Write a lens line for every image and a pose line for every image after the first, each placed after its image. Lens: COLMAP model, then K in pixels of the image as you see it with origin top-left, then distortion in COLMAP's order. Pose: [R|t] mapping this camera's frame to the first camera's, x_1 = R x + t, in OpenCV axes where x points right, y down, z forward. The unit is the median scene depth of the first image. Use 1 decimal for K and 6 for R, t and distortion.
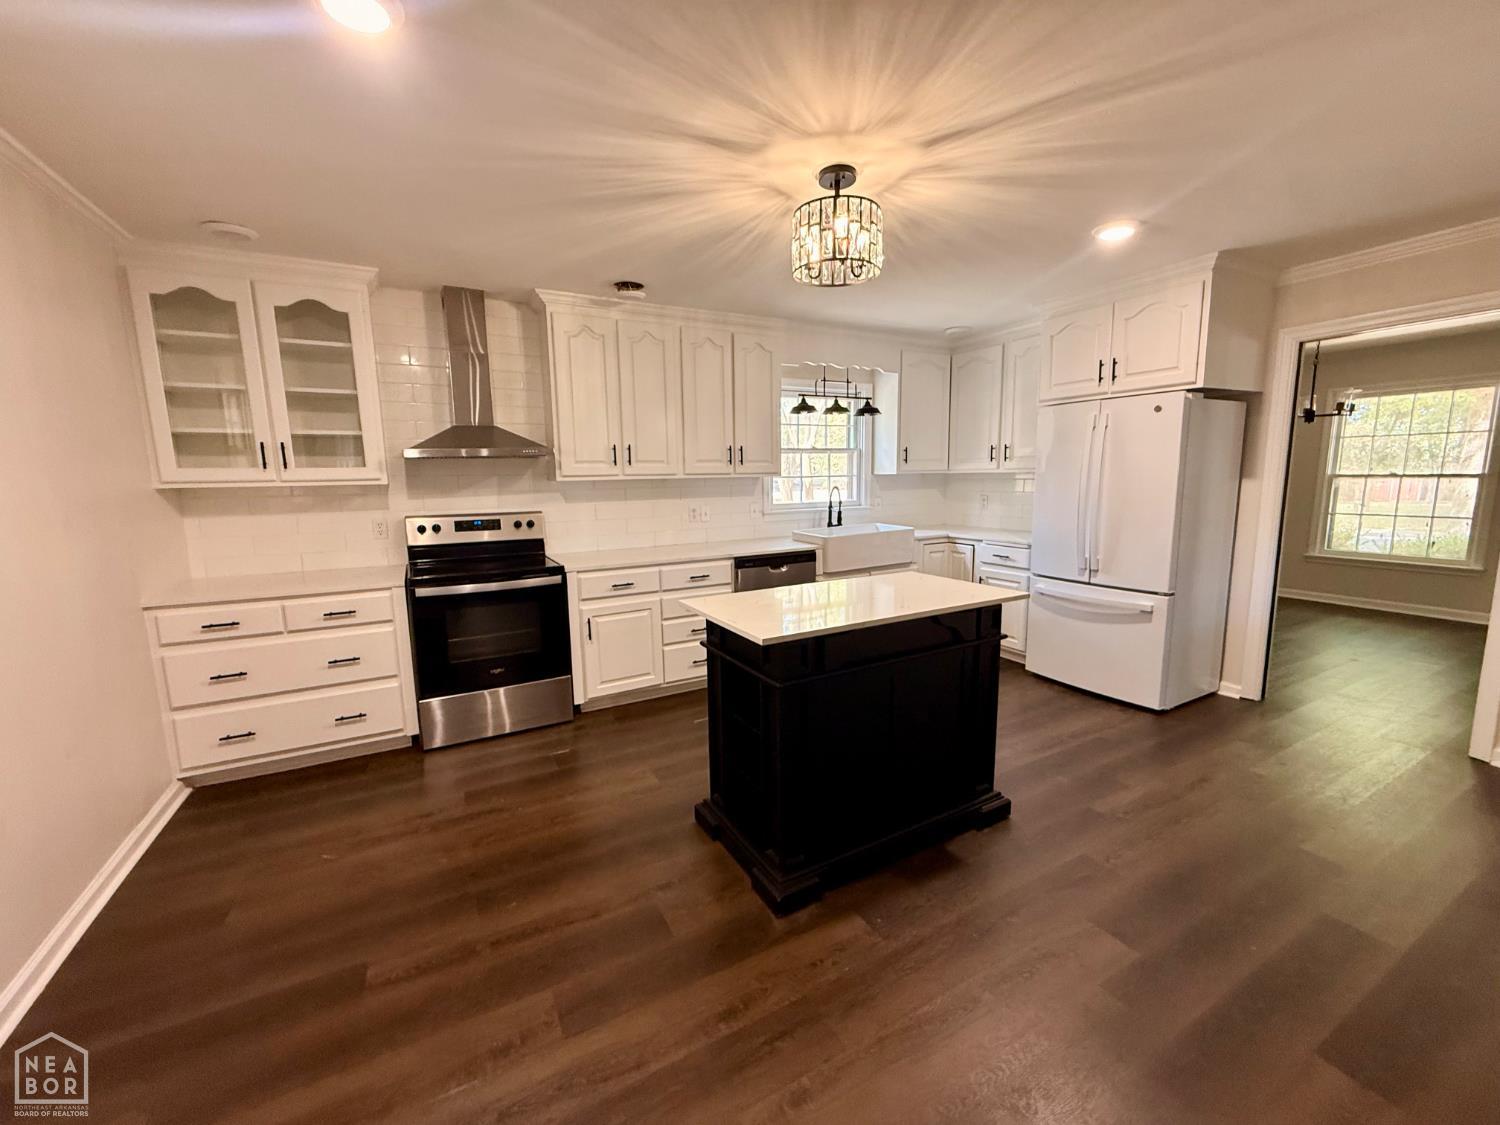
lens RADIAL K [[596.8, 0, 744.3], [0, 596.8, 563.1], [0, 0, 1]] dist [-0.001215, 0.000415]
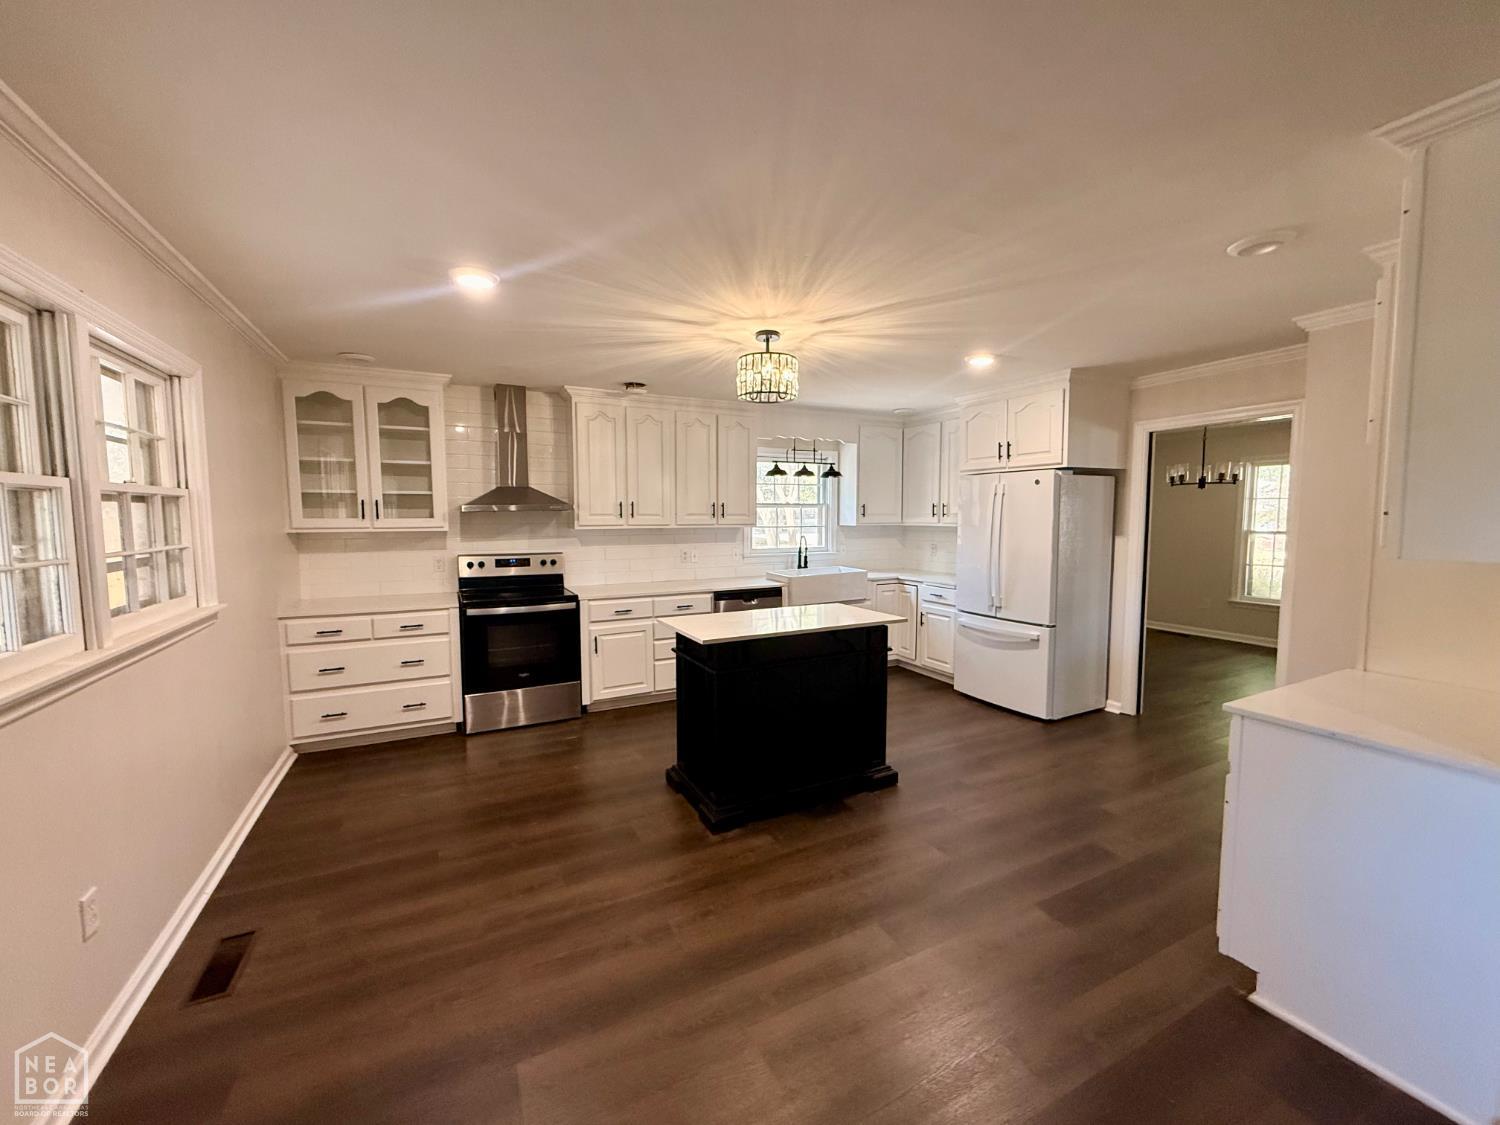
lens RADIAL K [[596.8, 0, 744.3], [0, 596.8, 563.1], [0, 0, 1]] dist [-0.001215, 0.000415]
pose [[0.999509, 0.016830, -0.026431, 0.092553], [-0.018583, 0.997542, -0.067560, 0.016342], [0.025229, 0.068018, 0.997365, -0.290936]]
